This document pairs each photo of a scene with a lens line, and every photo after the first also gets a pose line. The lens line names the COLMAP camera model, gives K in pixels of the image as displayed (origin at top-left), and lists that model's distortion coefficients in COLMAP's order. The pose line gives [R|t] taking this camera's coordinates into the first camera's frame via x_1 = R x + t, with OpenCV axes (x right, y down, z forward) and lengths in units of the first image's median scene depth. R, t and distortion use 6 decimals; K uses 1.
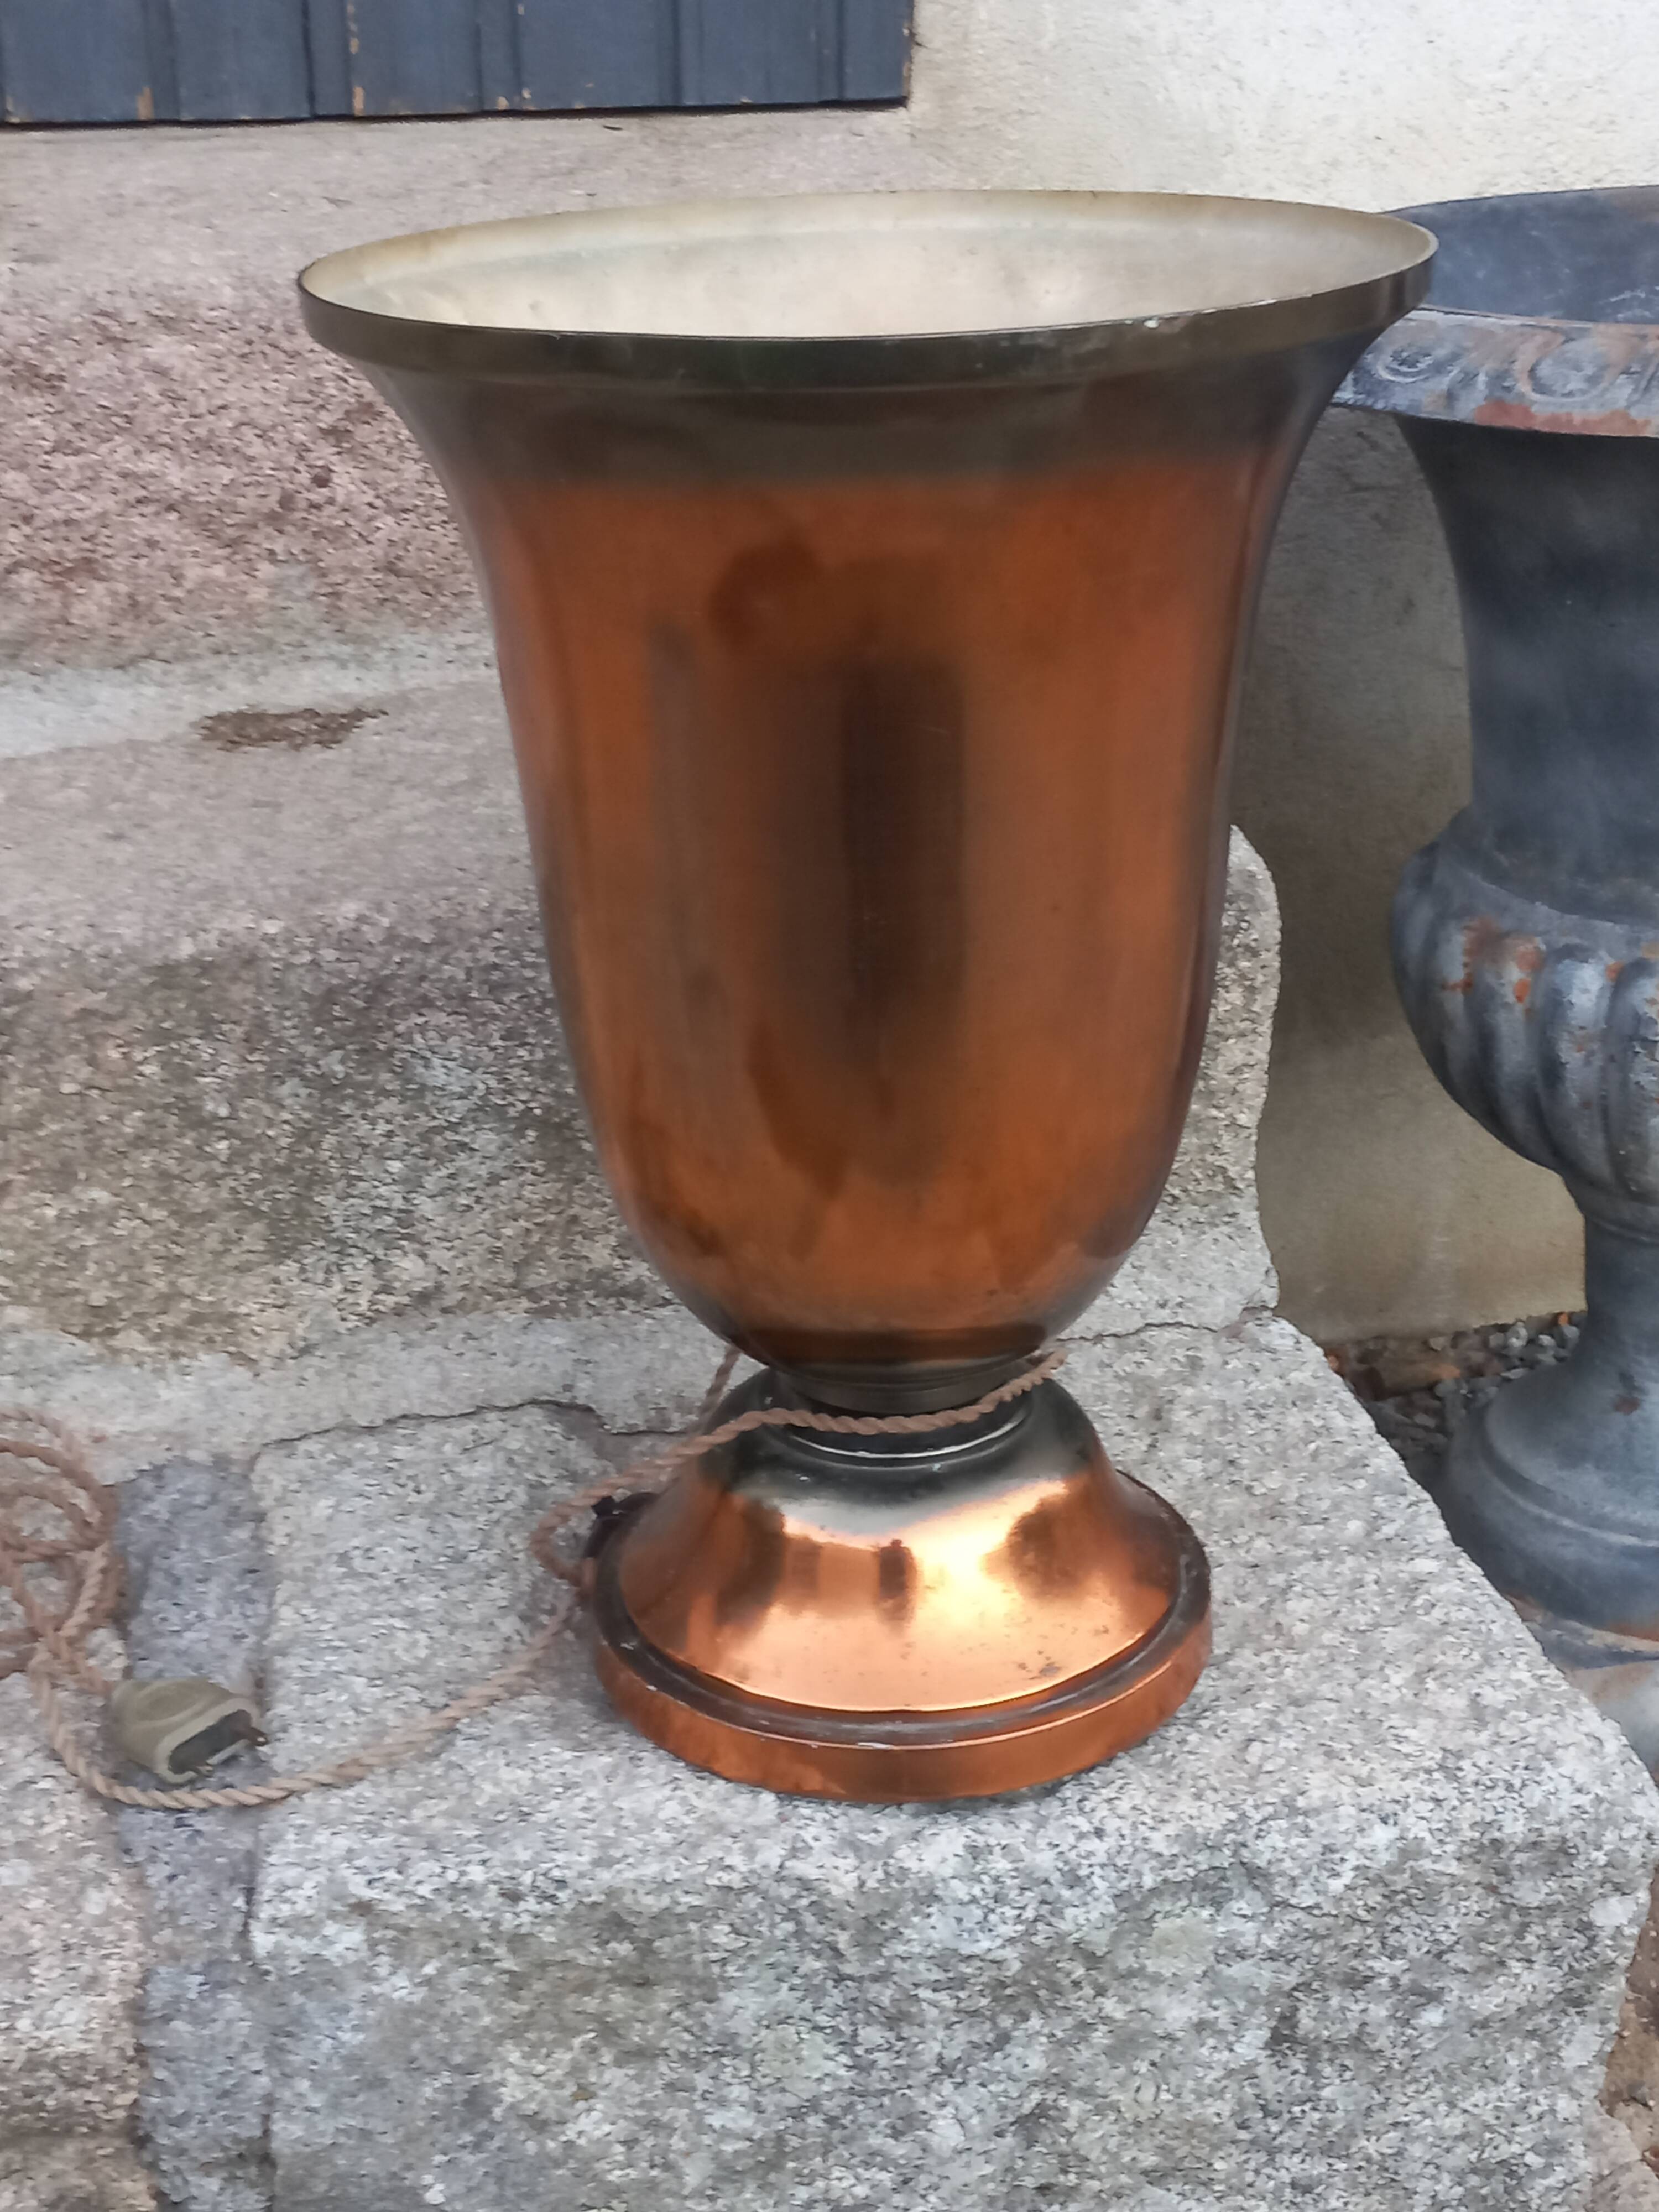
lens RADIAL K [[3210.1, 0, 833.7], [0, 3210.1, 1105.9], [0, 0, 1]] dist [0.060689, 0.000000]
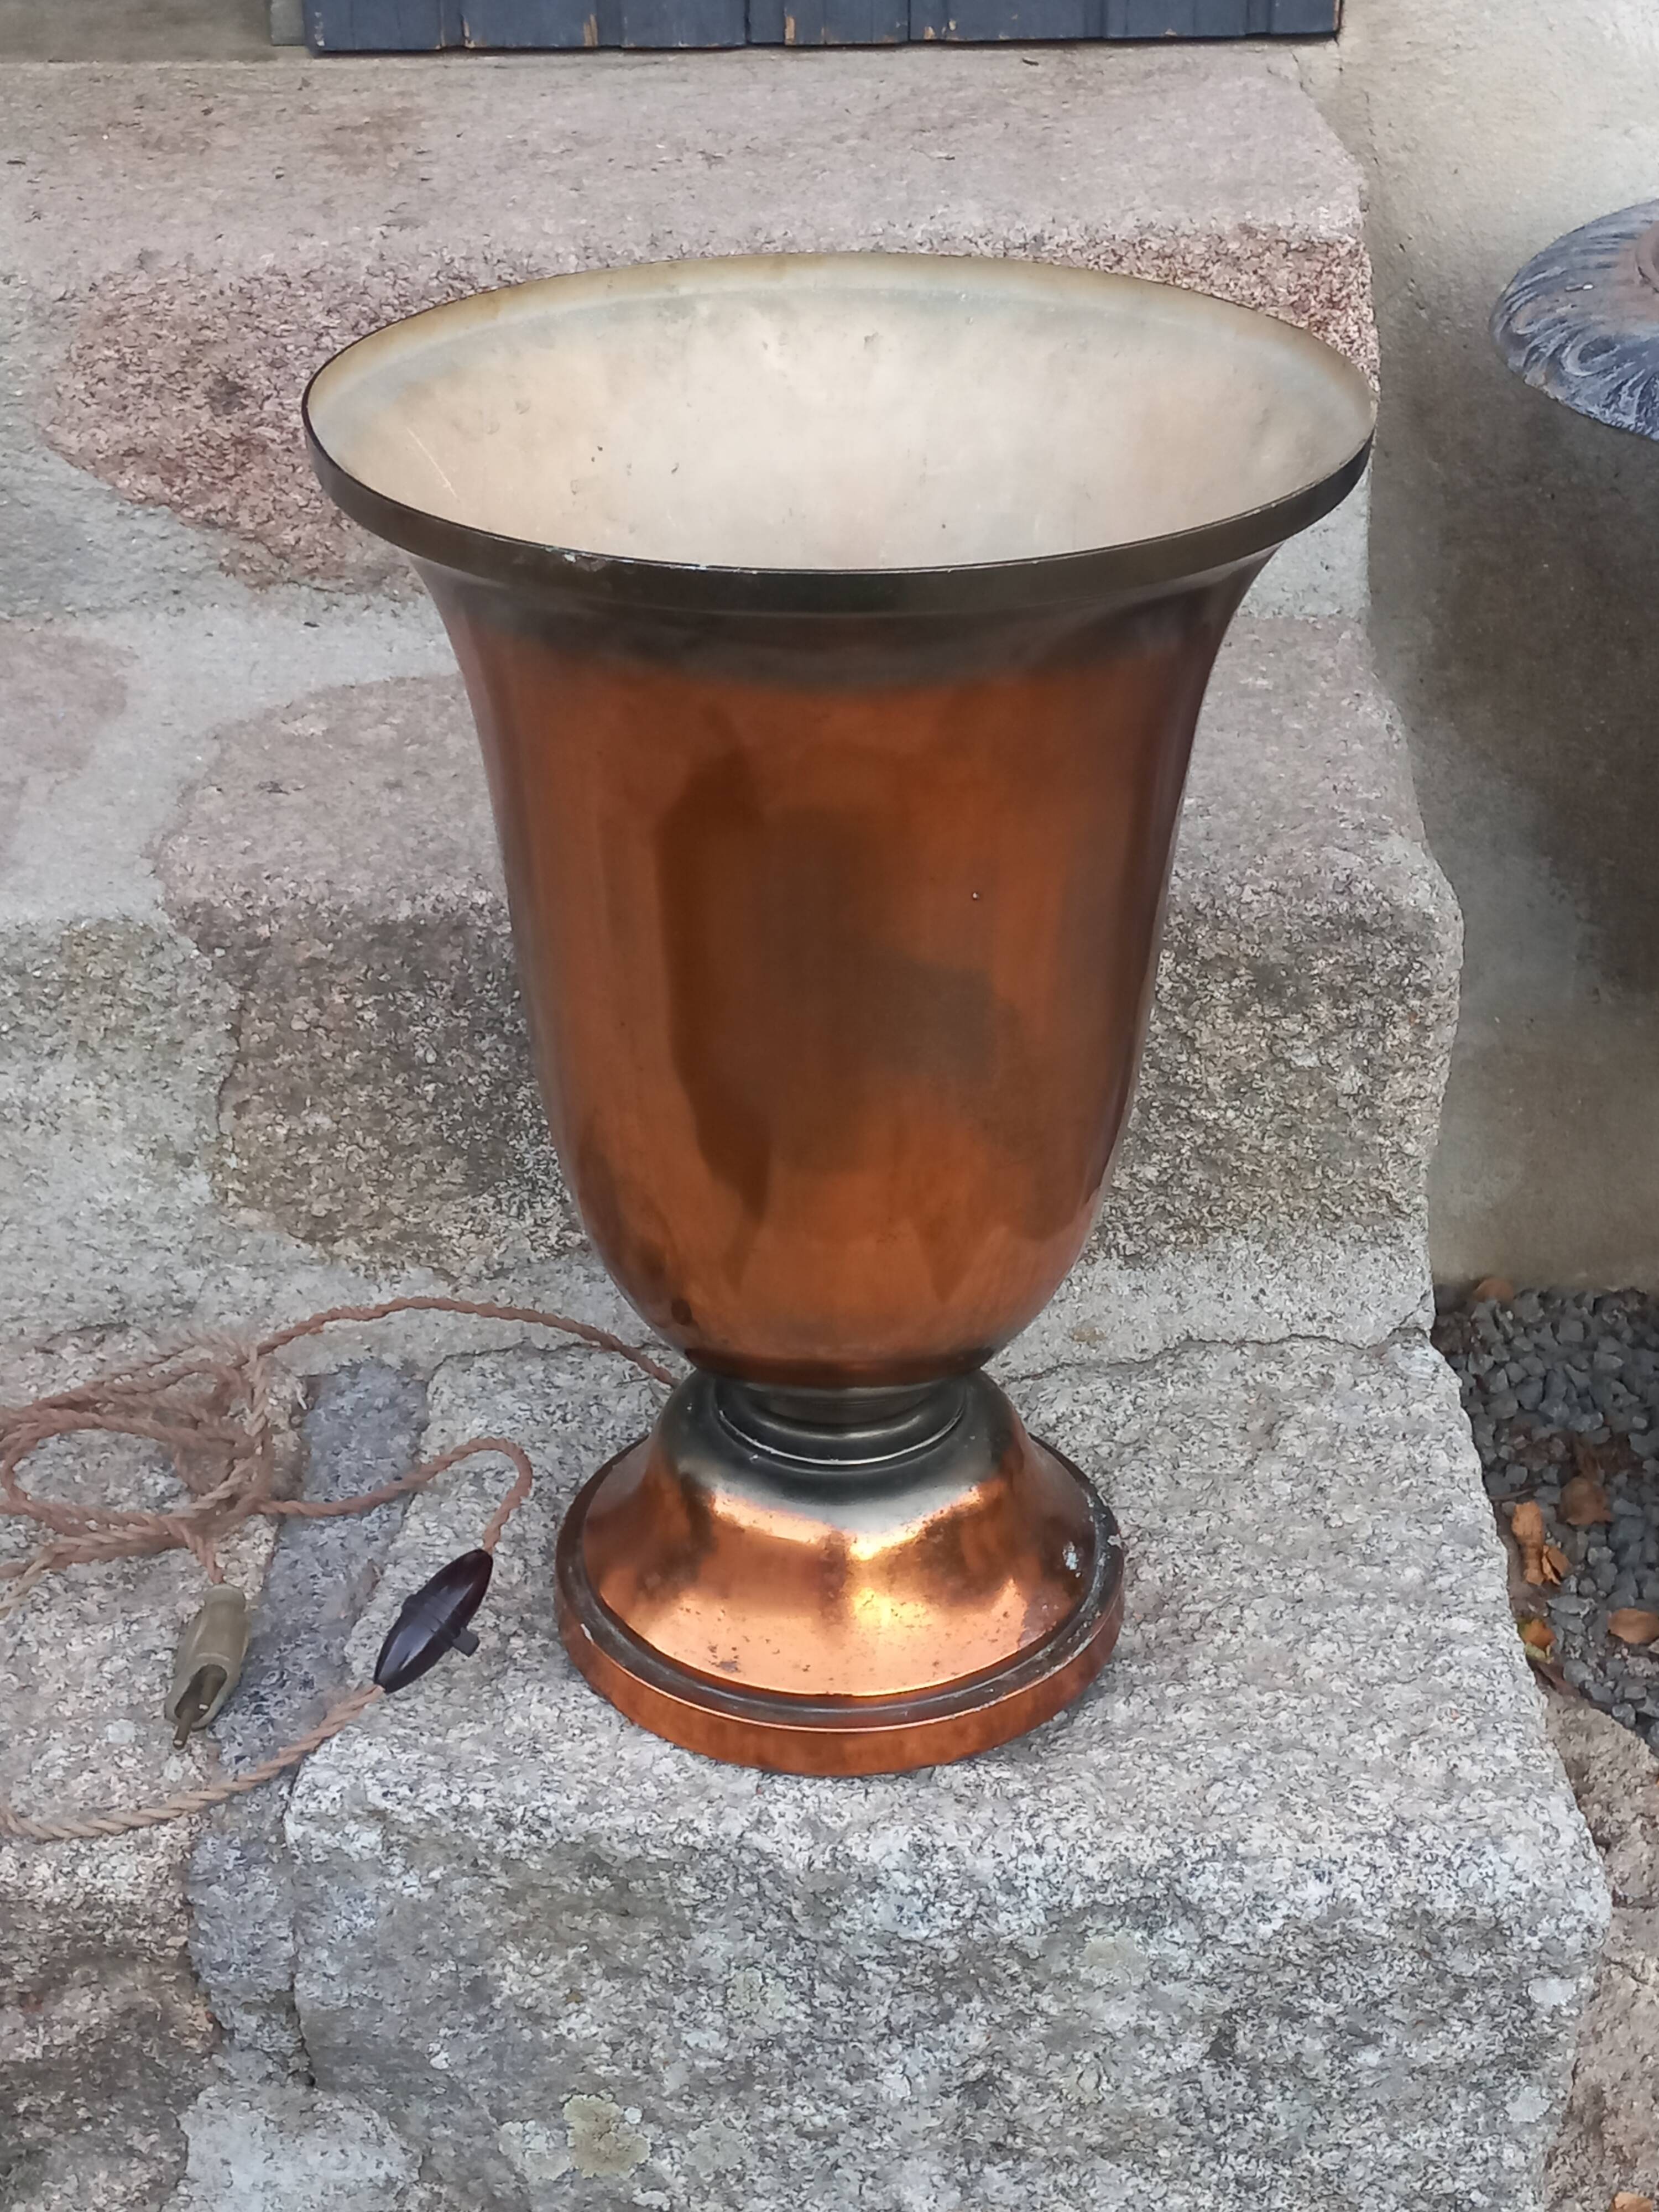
lens RADIAL K [[3210.1, 0, 822.7], [0, 3210.1, 1094.0], [0, 0, 1]] dist [0.060689, 0.000000]
pose [[0.966985, 0.107521, -0.231038, 0.227942], [-0.086679, 0.991348, 0.098566, -0.123083], [0.239637, -0.075286, 0.967939, -0.046192]]
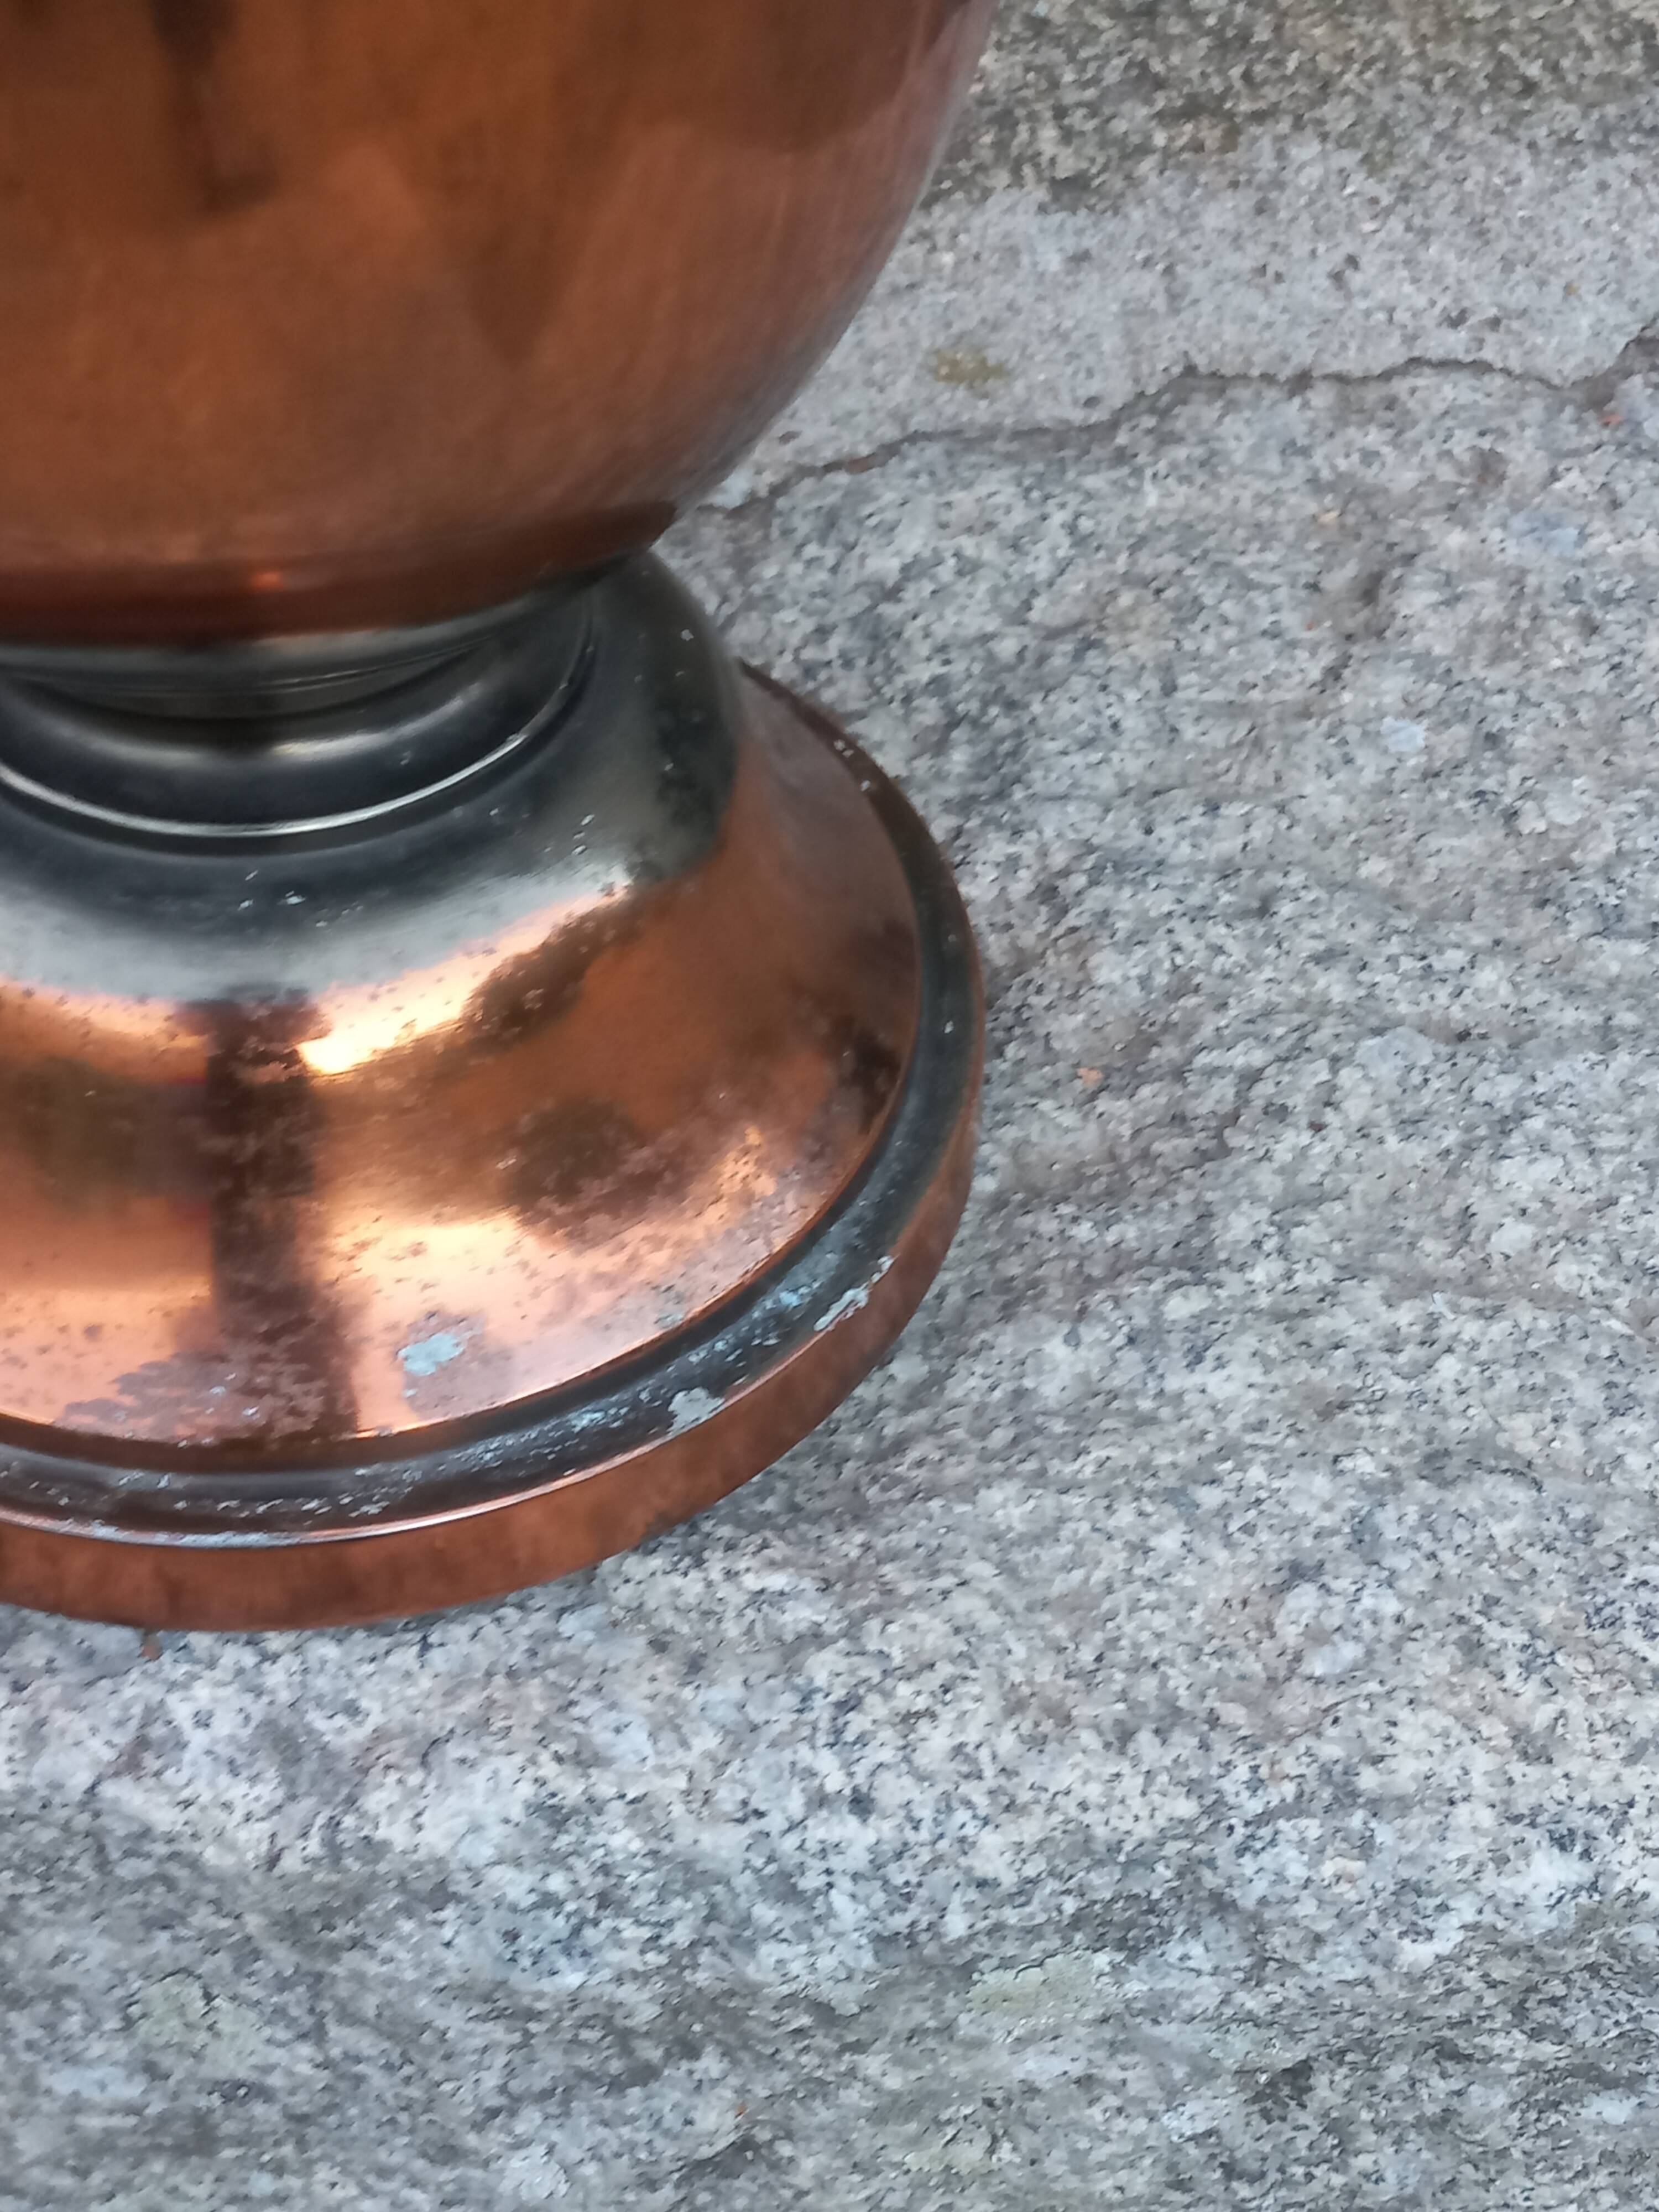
lens RADIAL K [[3210.1, 0, 832.3], [0, 3210.1, 1116.4], [0, 0, 1]] dist [0.060689, 0.000000]
pose [[0.979069, 0.160190, -0.125553, 0.113983], [-0.091335, 0.897077, 0.432331, -0.037905], [0.181886, -0.411815, 0.892931, 0.637638]]
